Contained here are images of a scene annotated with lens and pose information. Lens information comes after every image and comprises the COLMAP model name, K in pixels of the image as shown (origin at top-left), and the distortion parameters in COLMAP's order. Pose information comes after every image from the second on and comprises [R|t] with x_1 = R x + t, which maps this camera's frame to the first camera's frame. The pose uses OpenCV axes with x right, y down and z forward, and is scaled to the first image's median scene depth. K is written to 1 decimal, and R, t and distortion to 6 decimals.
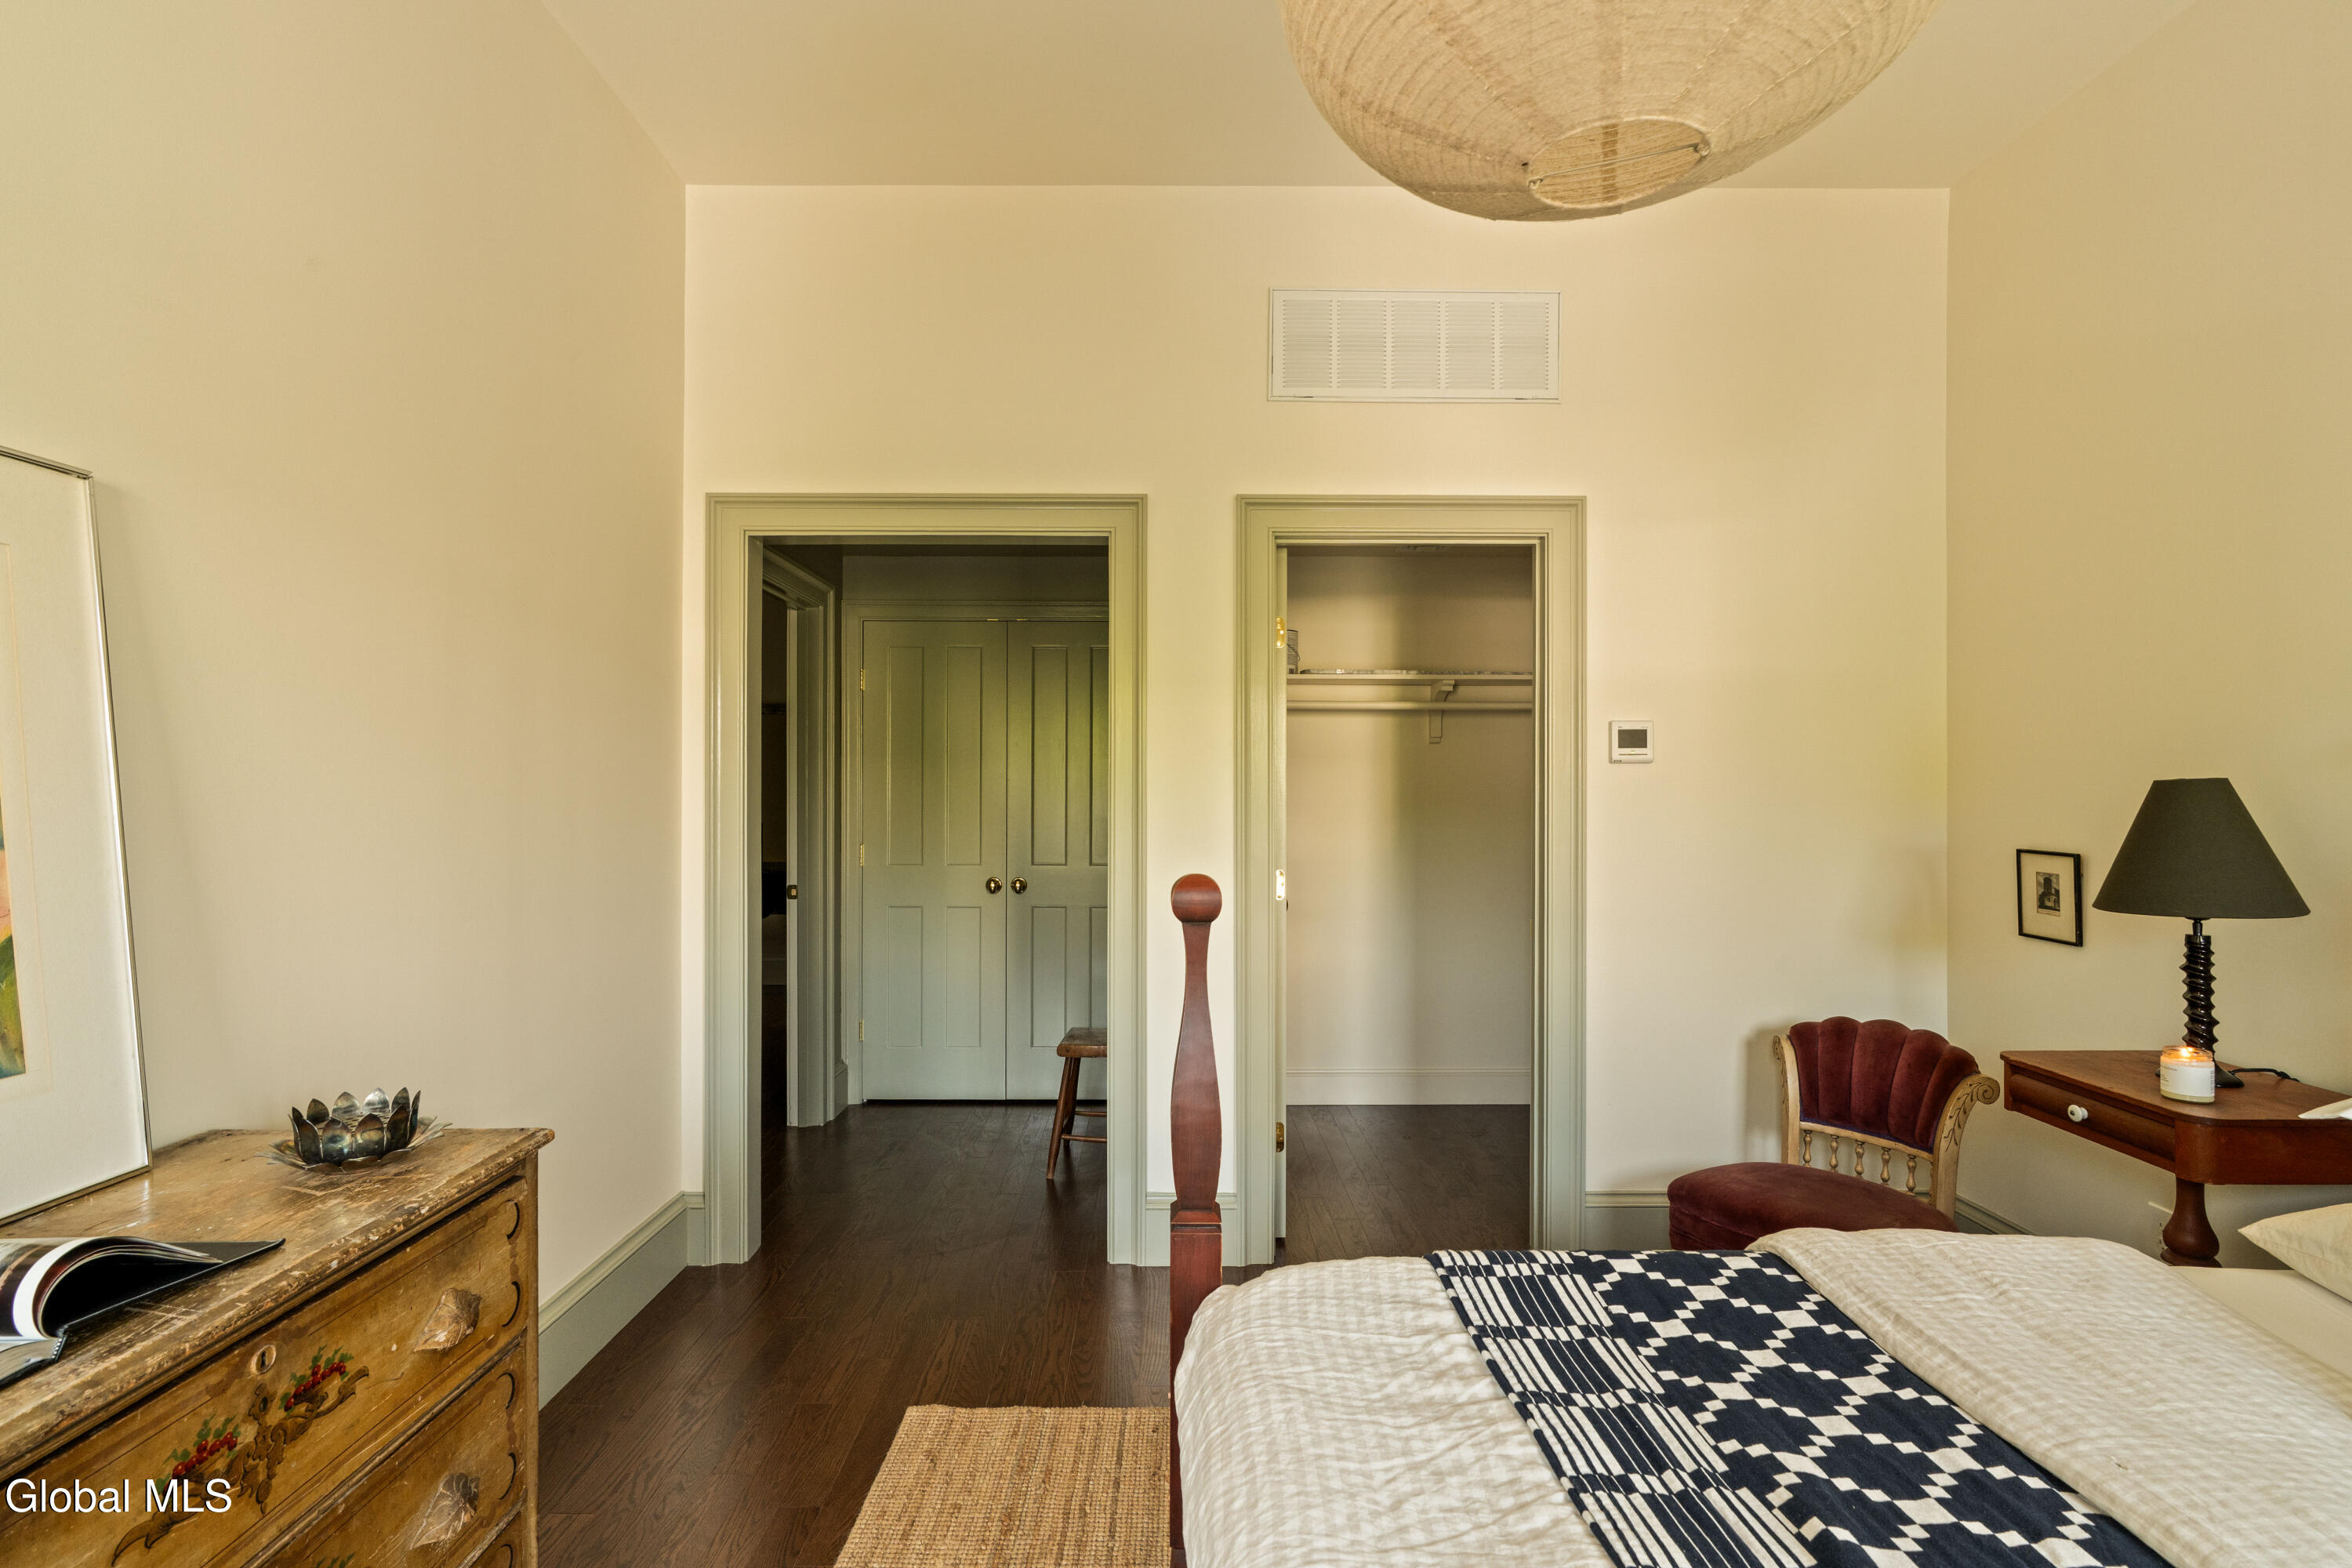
lens RADIAL K [[1107.2, 0, 1171.3], [0, 1107.2, 784.8], [0, 0, 1]] dist [-0.000873, -0.000030]
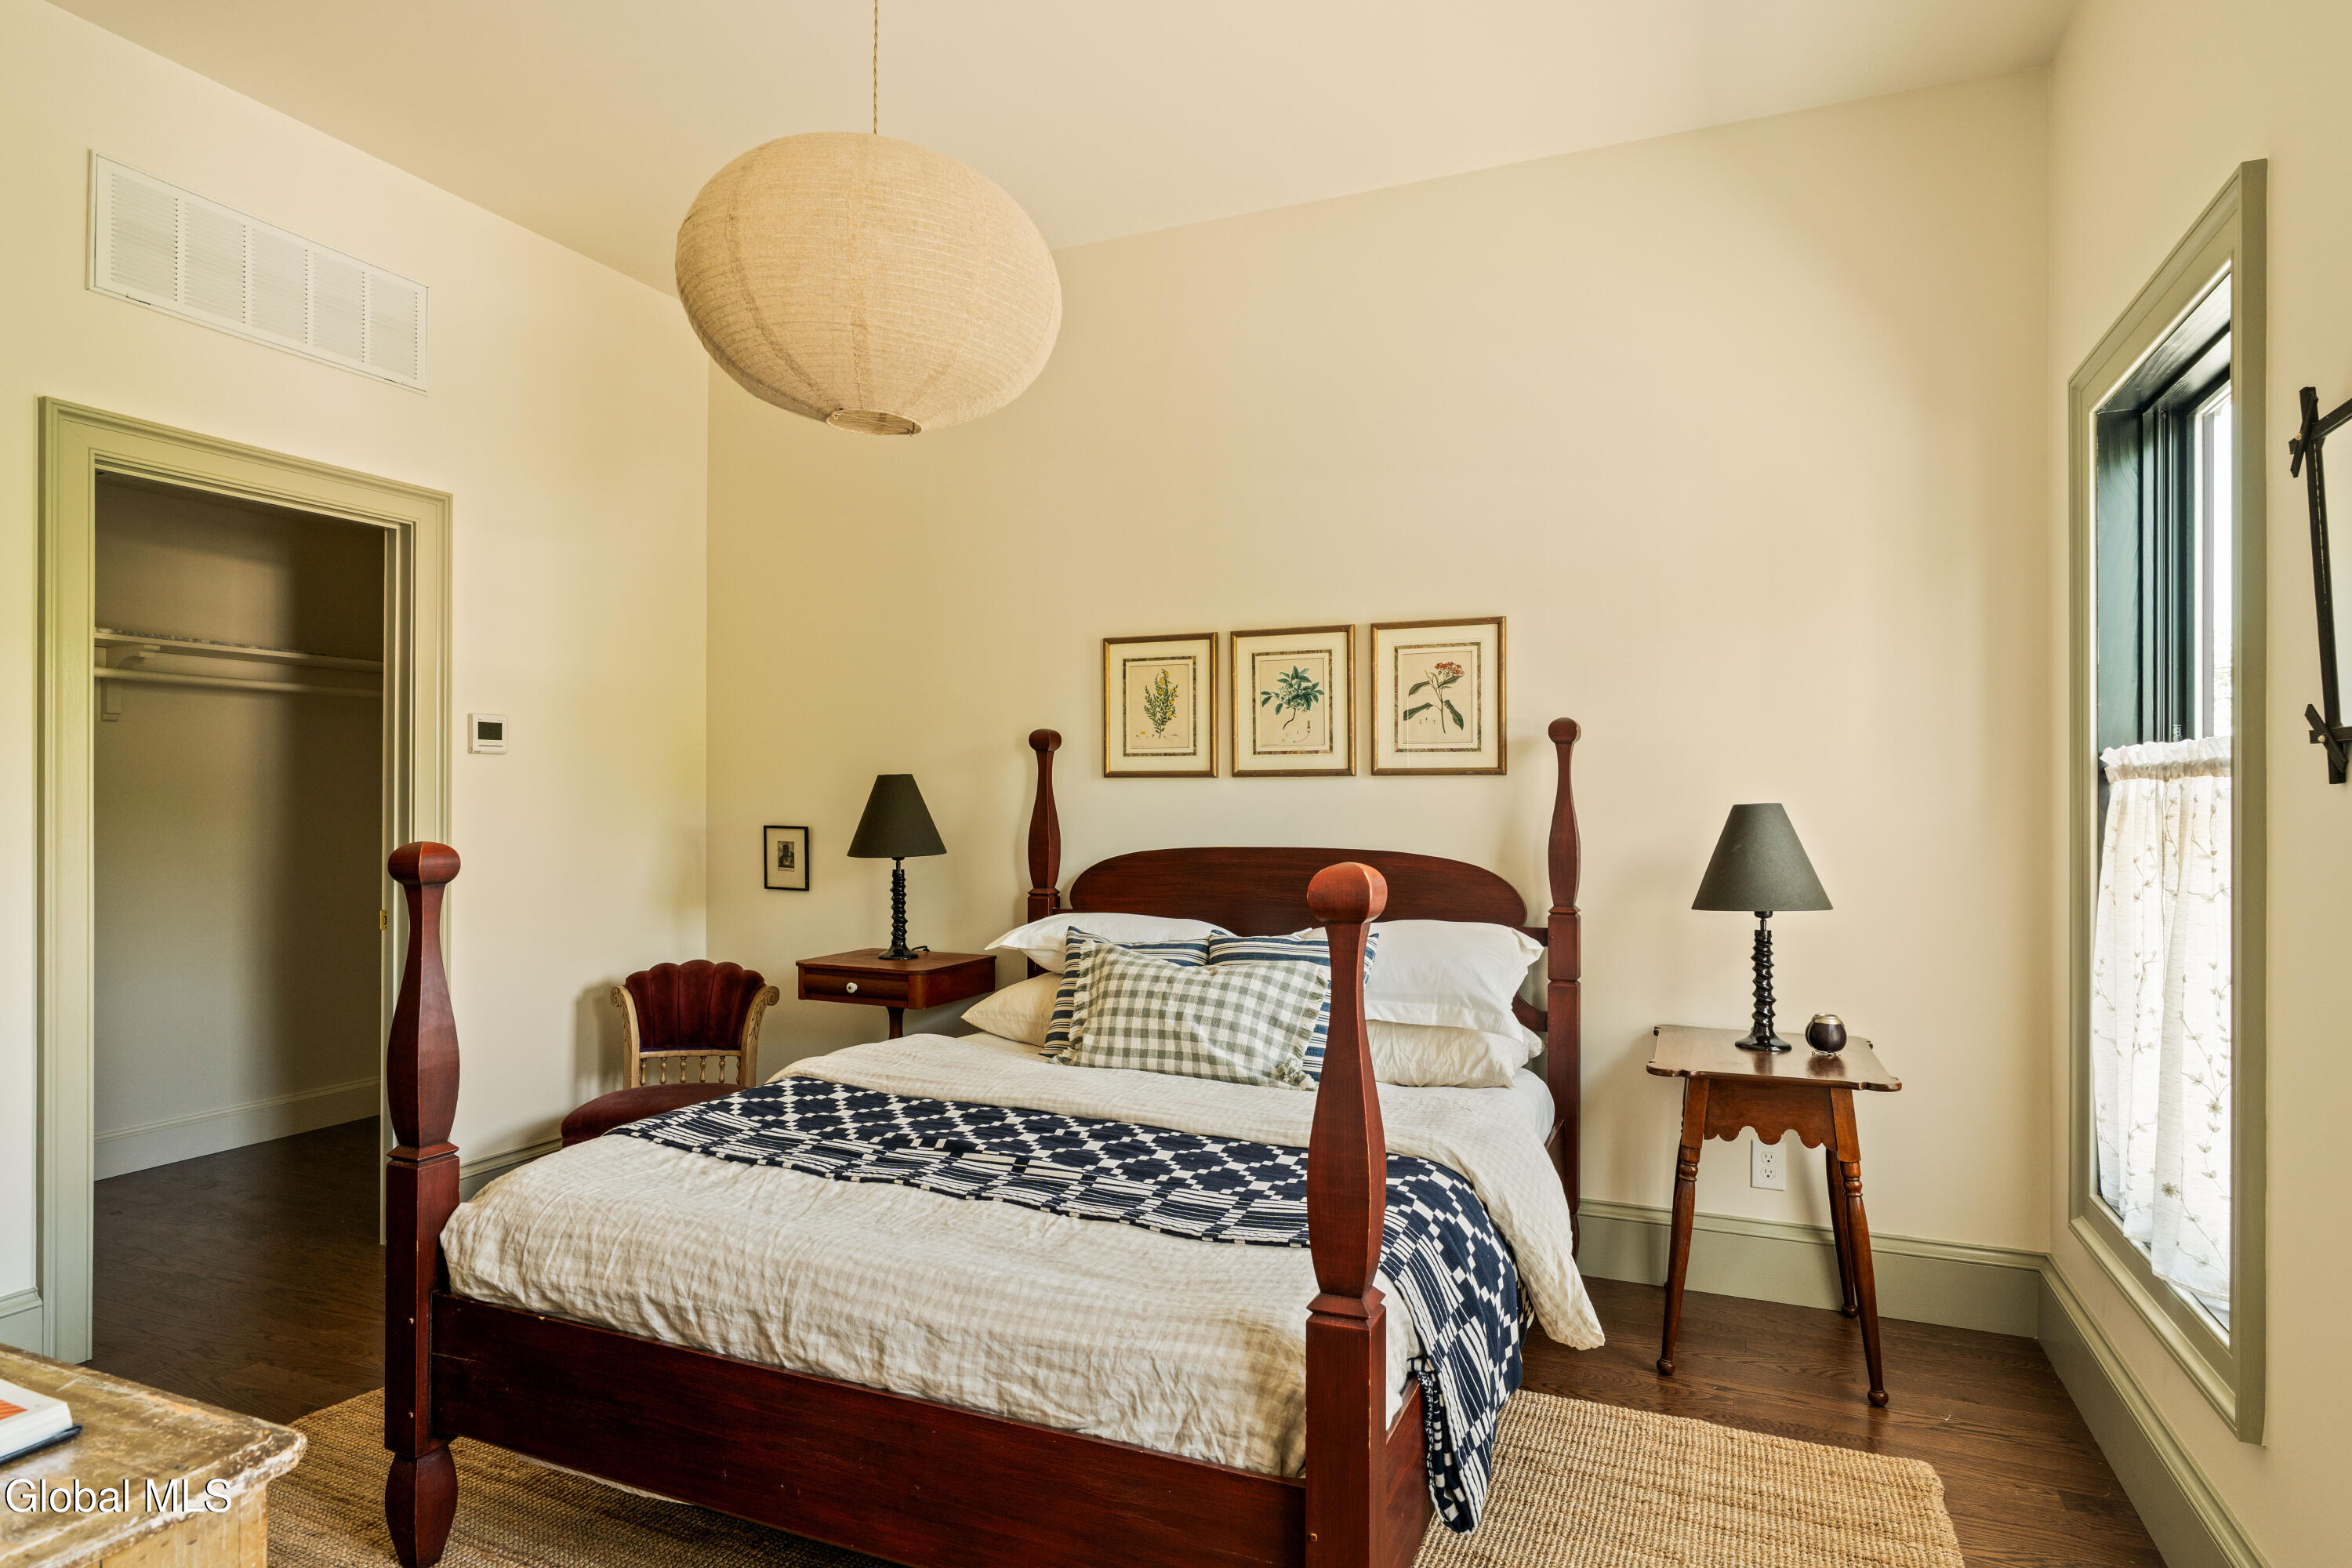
lens RADIAL K [[1289.2, 0, 1178.0], [0, 1289.2, 788.6], [0, 0, 1]] dist [-0.001399, -0.000289]
pose [[0.404614, 0.006717, 0.914463, -0.514115], [-0.005968, 0.999971, -0.004705, 0.017704], [-0.914468, -0.003554, 0.404643, -0.120073]]
